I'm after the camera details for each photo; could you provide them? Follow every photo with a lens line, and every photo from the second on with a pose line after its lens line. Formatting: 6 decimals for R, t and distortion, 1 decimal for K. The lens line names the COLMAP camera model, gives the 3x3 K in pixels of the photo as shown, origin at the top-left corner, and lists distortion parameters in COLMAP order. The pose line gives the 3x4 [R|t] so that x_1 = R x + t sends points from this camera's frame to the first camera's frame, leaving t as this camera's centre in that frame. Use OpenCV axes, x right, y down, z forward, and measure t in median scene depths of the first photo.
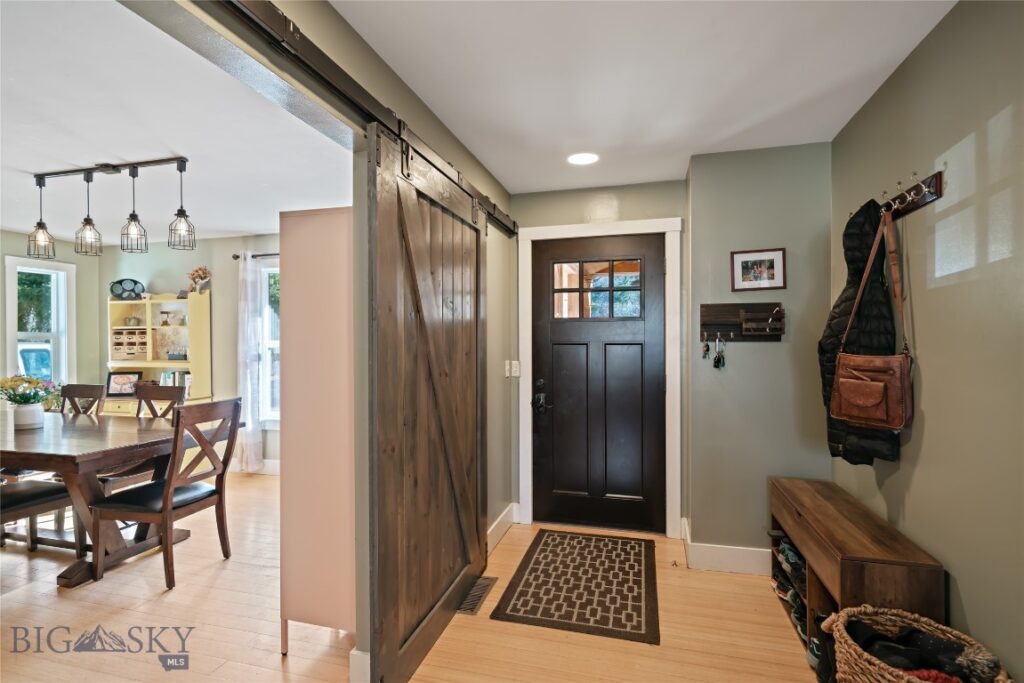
lens RADIAL K [[498.4, 0, 504.0], [0, 498.4, 344.6], [0, 0, 1]] dist [0.002960, -0.000342]
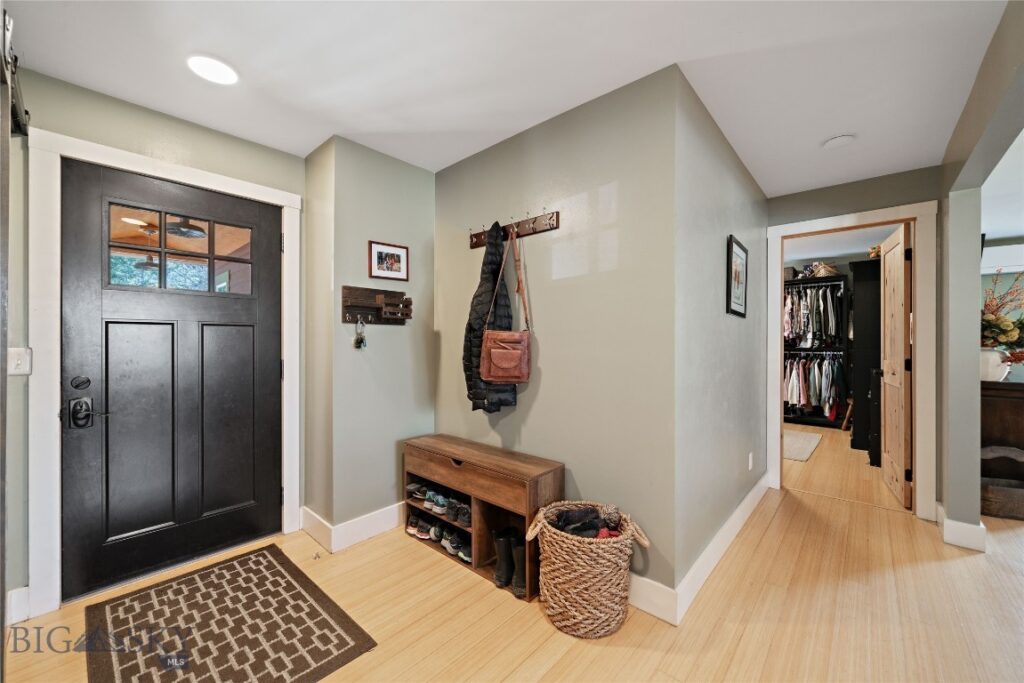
lens RADIAL K [[397.5, 0, 510.6], [0, 397.5, 343.1], [0, 0, 1]] dist [-0.002043, 0.000618]
pose [[0.444660, 0.001933, 0.895698, -0.191284], [0.002859, 0.999990, -0.003577, 0.042552], [-0.895695, 0.004151, 0.444649, 0.372872]]
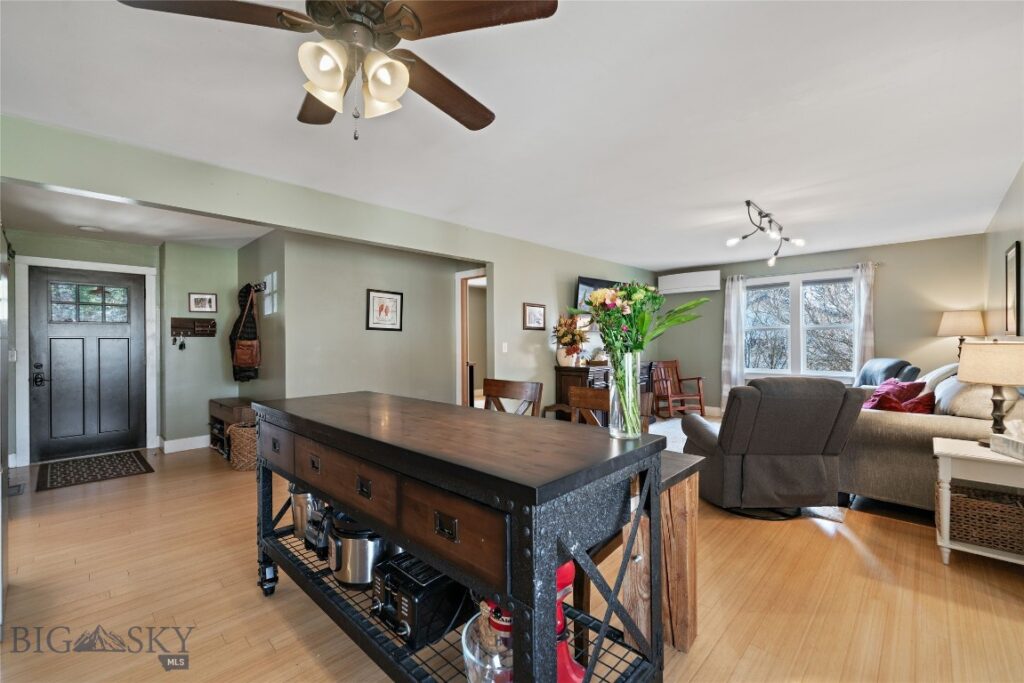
lens RADIAL K [[443.2, 0, 520.7], [0, 443.2, 341.1], [0, 0, 1]] dist [0.002049, -0.000224]
pose [[0.471463, 0.001193, 0.881885, -0.548480], [0.012140, 0.999896, -0.007843, 0.046298], [-0.881802, 0.014403, 0.471399, -1.141208]]
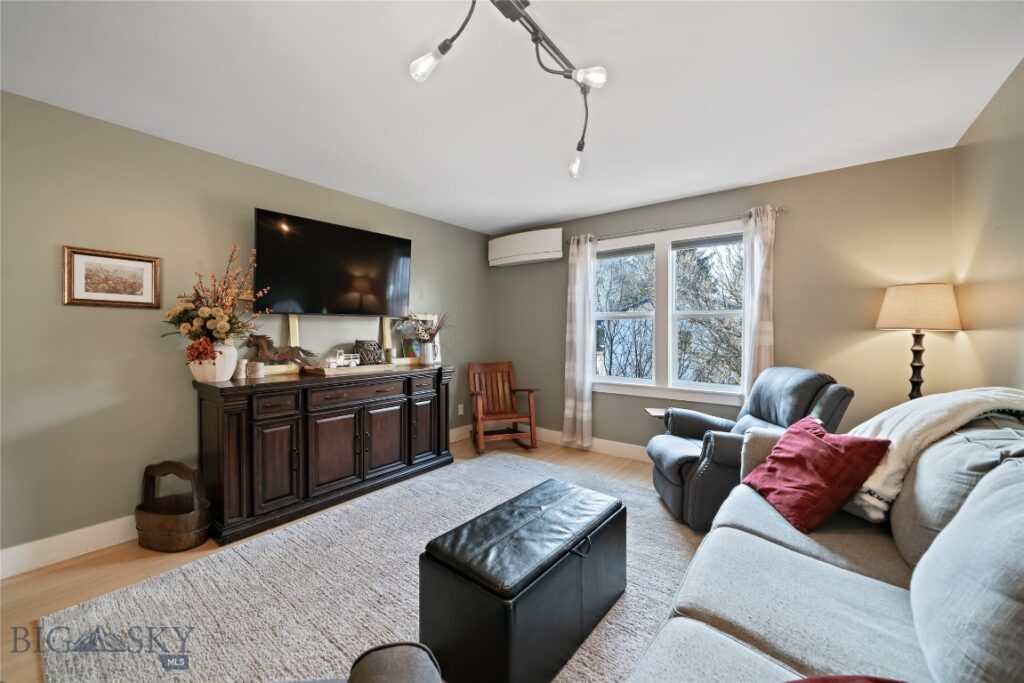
lens RADIAL K [[394.6, 0, 529.7], [0, 394.6, 331.8], [0, 0, 1]] dist [0.002782, 0.000043]
pose [[0.362306, 0.006245, 0.932038, 0.811932], [0.003034, 0.999964, -0.007879, 0.042198], [-0.932054, 0.005683, 0.362274, -1.389814]]
